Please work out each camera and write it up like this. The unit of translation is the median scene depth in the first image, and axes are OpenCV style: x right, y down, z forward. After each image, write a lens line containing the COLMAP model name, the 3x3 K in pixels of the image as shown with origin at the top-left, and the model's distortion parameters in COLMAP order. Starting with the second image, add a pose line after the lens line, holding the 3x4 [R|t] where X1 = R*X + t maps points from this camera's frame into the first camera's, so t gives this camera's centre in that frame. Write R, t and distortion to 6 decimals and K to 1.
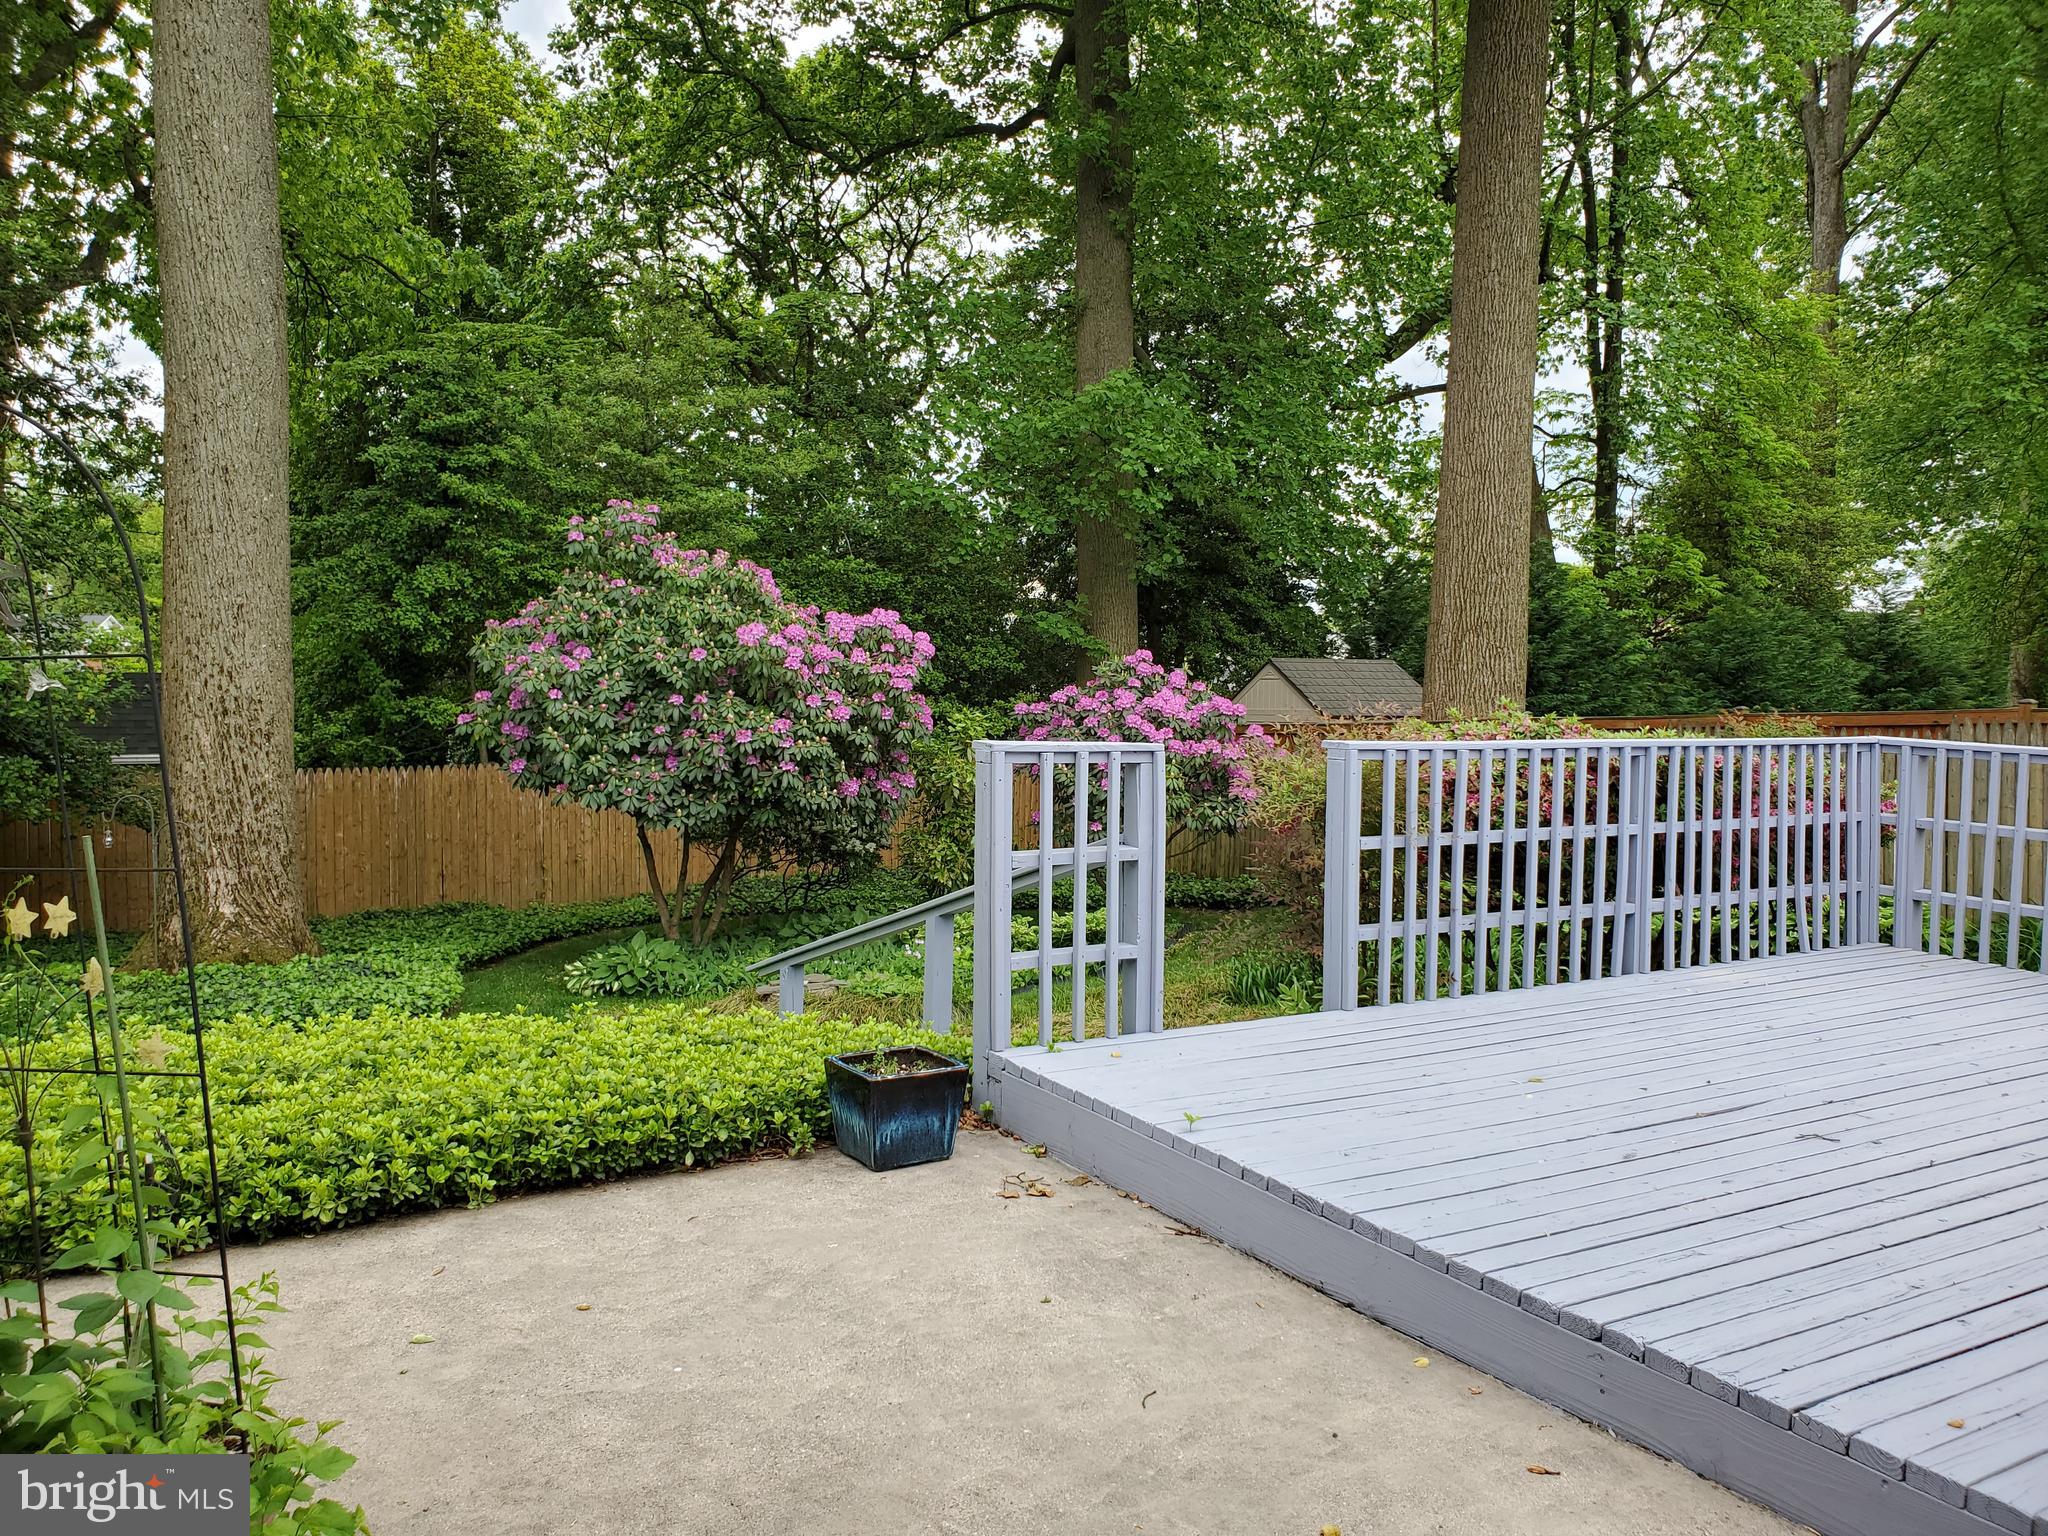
lens RADIAL K [[1607.1, 0, 1012.2], [0, 1607.1, 771.8], [0, 0, 1]] dist [0.056434, -0.013383]
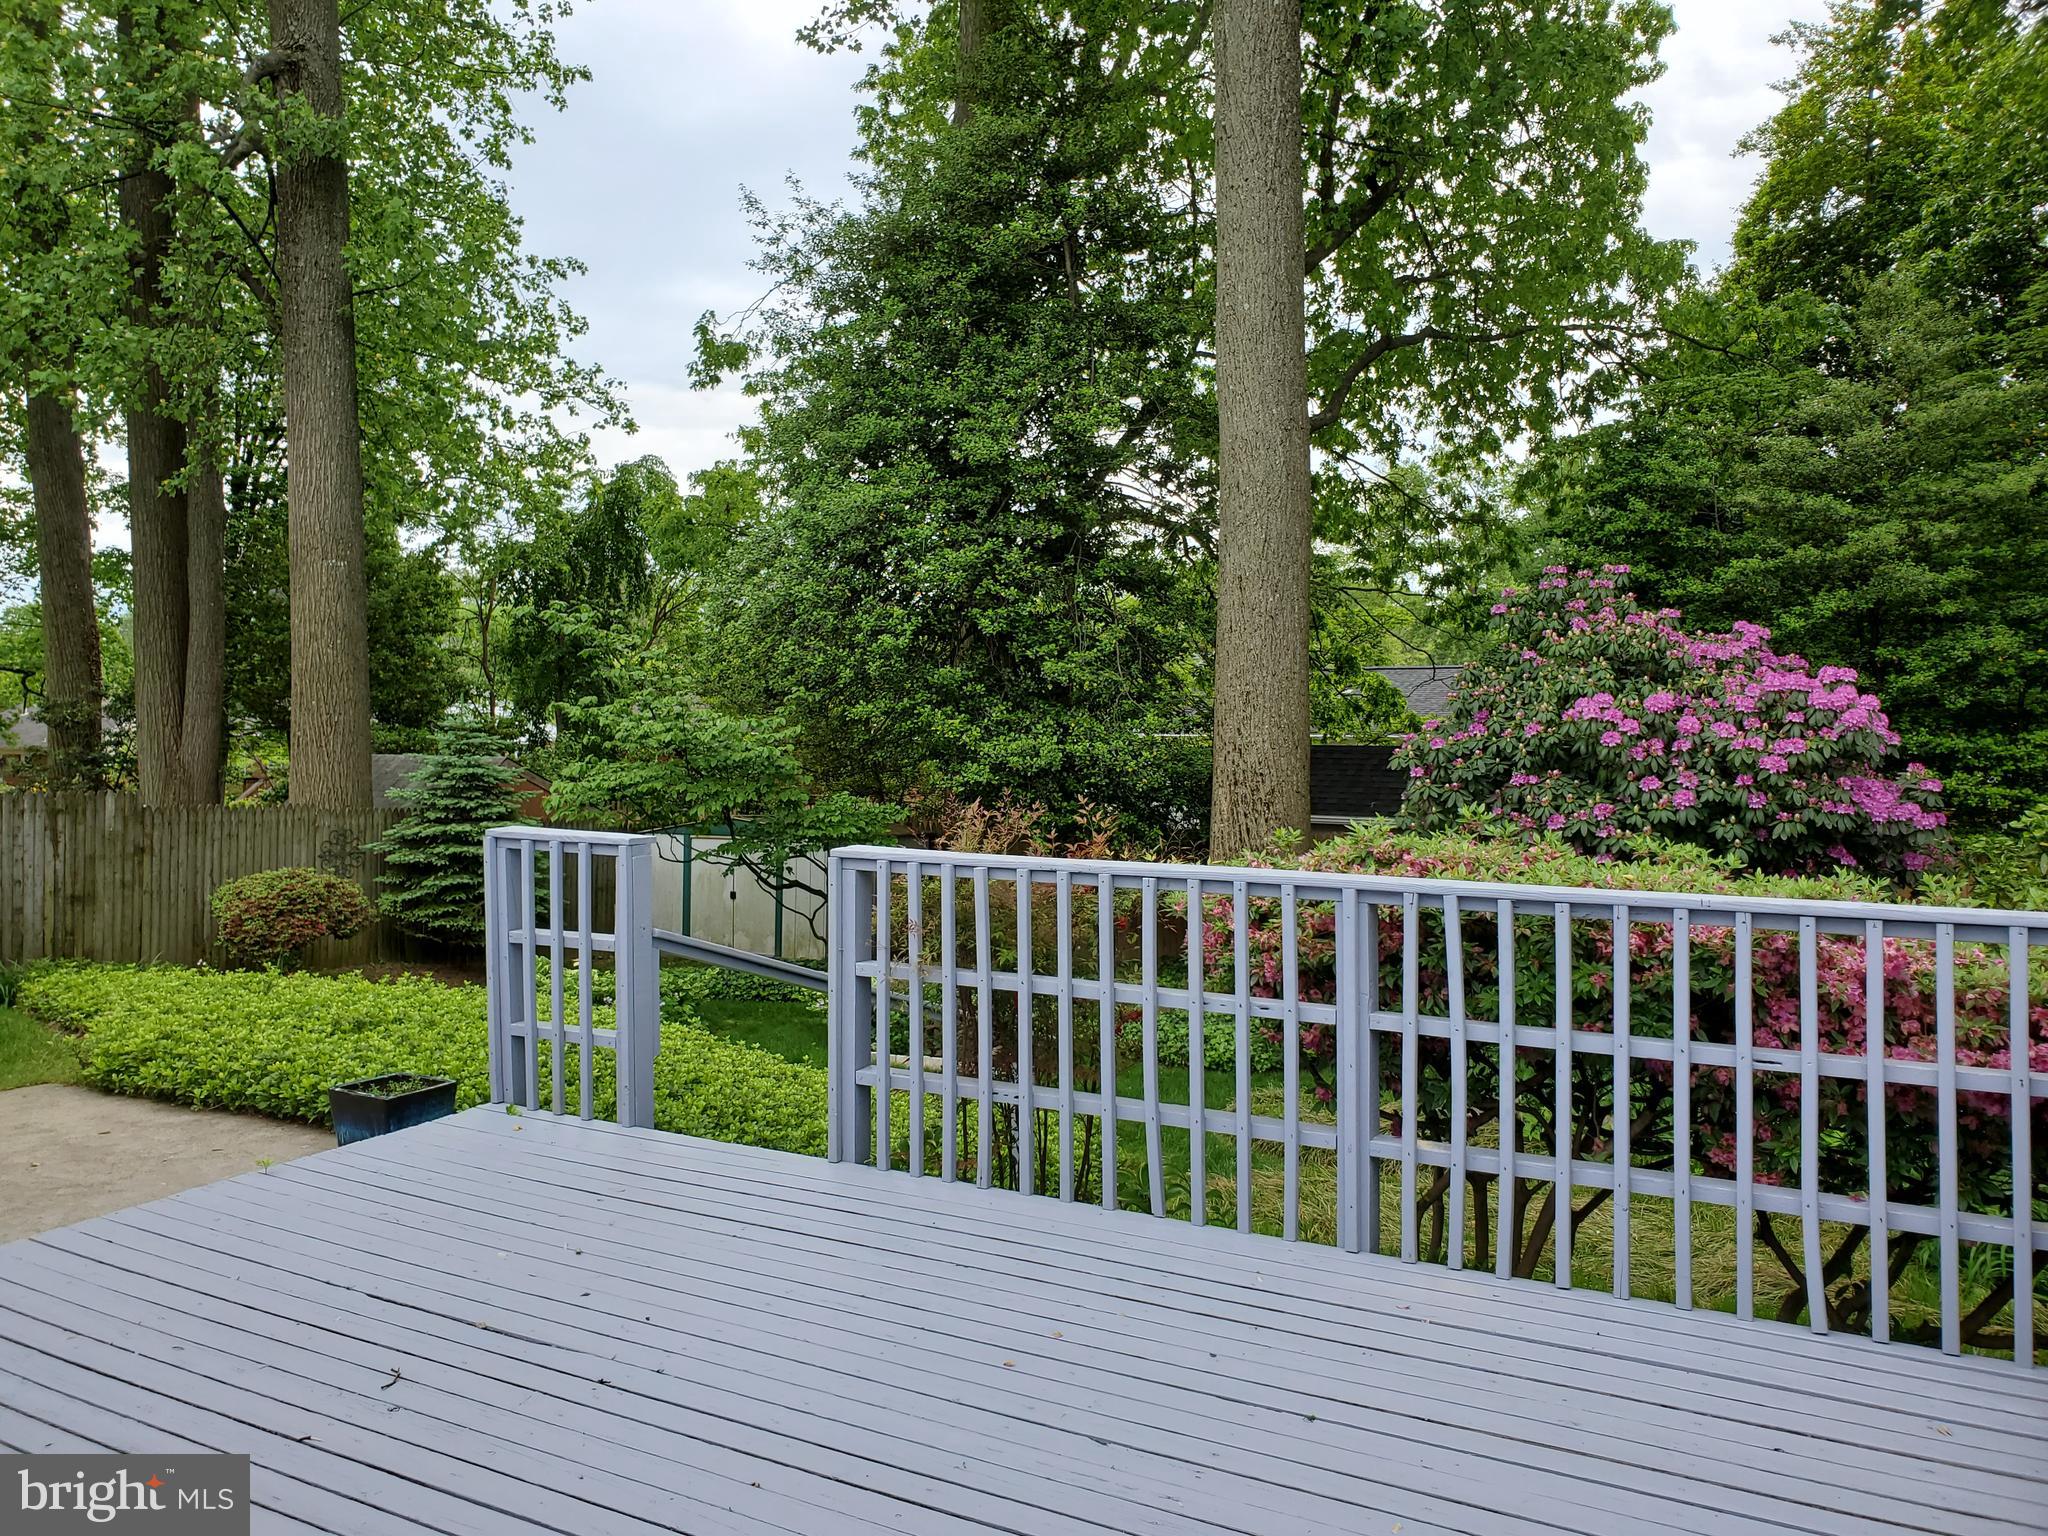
lens RADIAL K [[1607.1, 0, 1002.6], [0, 1607.1, 770.2], [0, 0, 1]] dist [0.056434, -0.013383]
pose [[0.474240, 0.014271, -0.880280, 0.462459], [-0.049886, 0.998698, -0.010685, -0.025372], [0.878981, 0.048981, 0.474335, 0.306834]]
